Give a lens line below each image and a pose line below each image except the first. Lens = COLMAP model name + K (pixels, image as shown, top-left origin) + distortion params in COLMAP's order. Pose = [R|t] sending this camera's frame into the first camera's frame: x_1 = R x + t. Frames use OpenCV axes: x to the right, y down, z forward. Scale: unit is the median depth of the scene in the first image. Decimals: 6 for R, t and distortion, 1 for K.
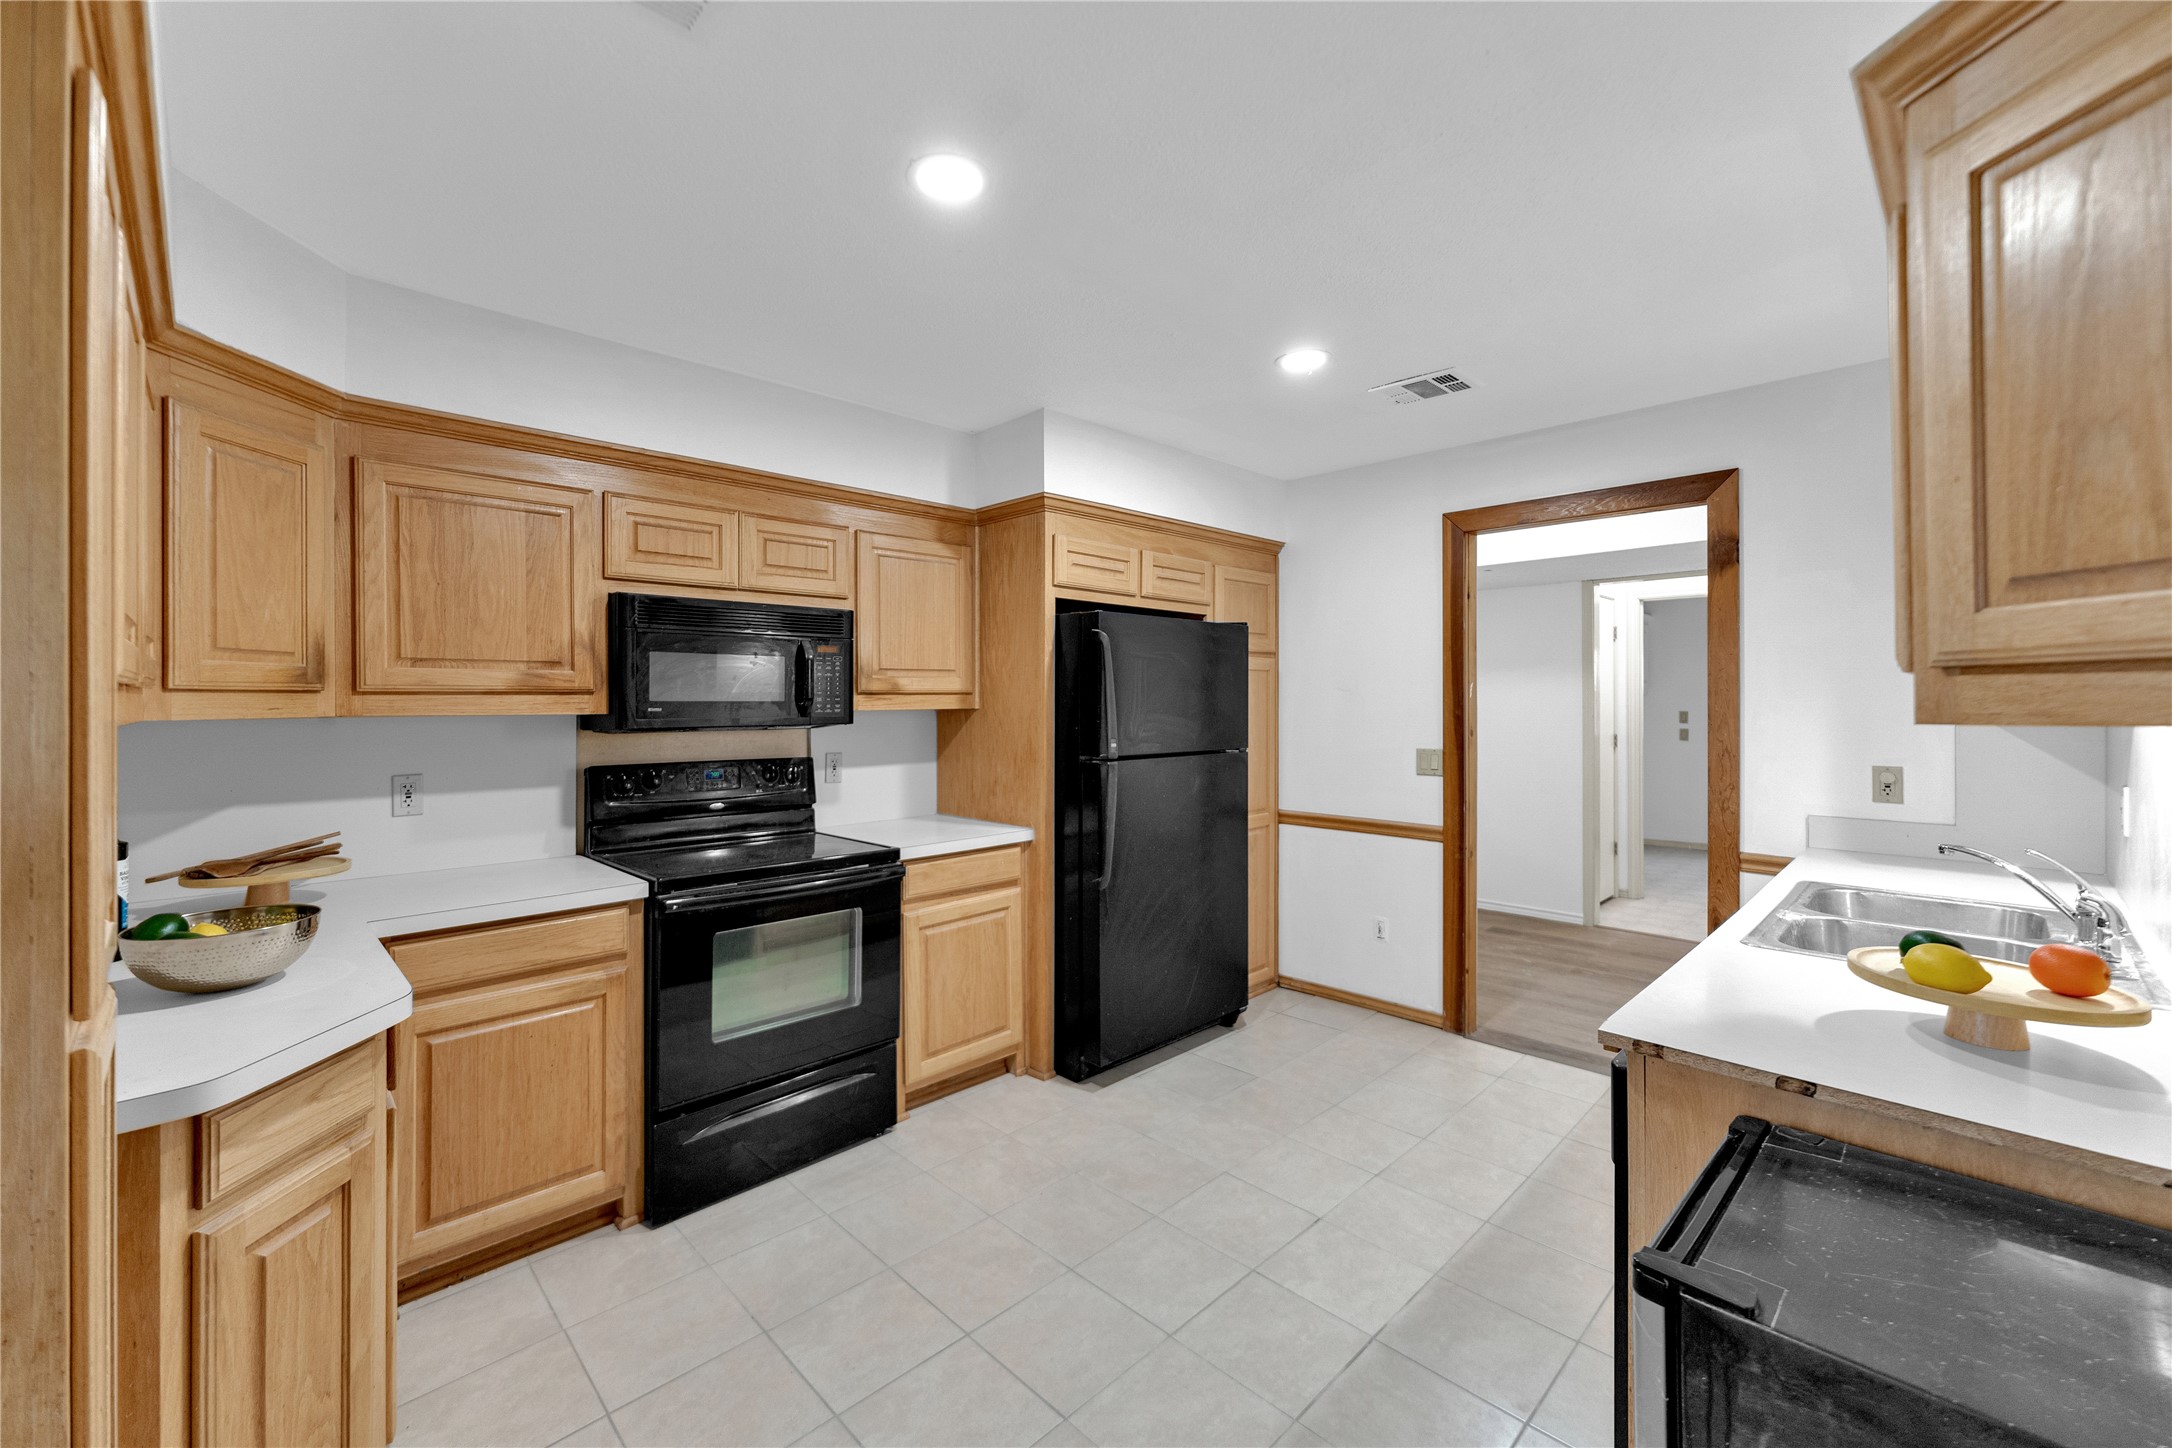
lens RADIAL K [[894.0, 0, 1086.0], [0, 894.0, 724.0], [0, 0, 1]] dist [0.000106, -0.000071]
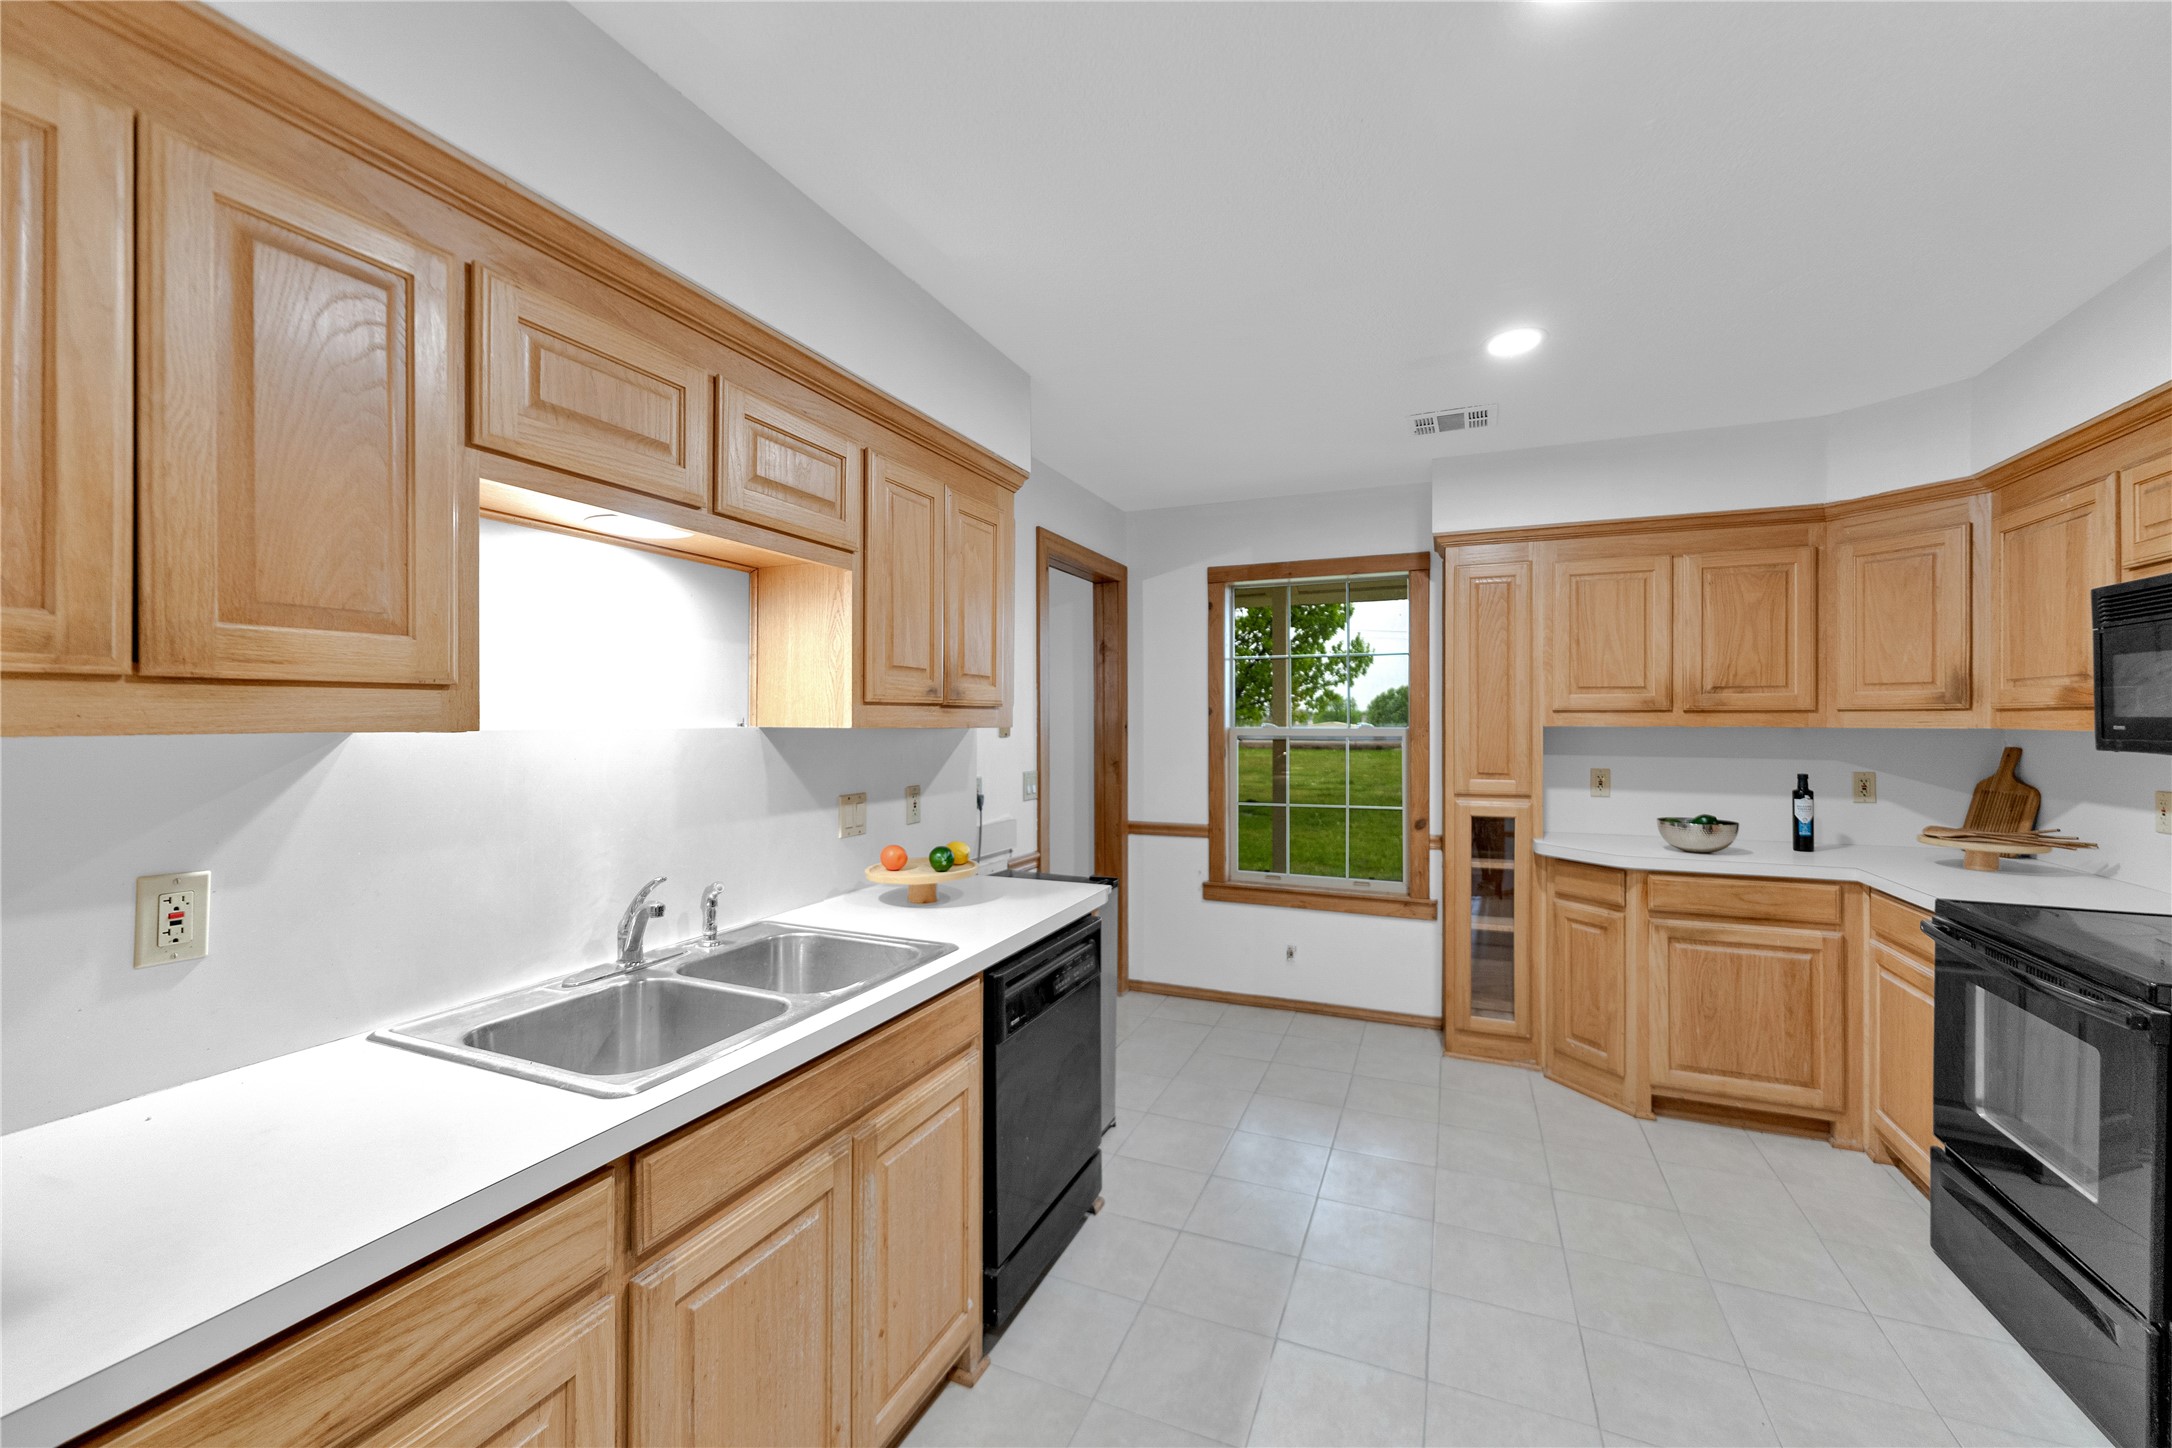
lens RADIAL K [[894.0, 0, 1086.0], [0, 894.0, 724.0], [0, 0, 1]] dist [0.000106, -0.000071]
pose [[-0.922201, 0.000971, -0.386709, 0.906282], [-0.012827, 0.999370, 0.033098, -0.043436], [0.386497, 0.035483, -0.921608, 1.813220]]
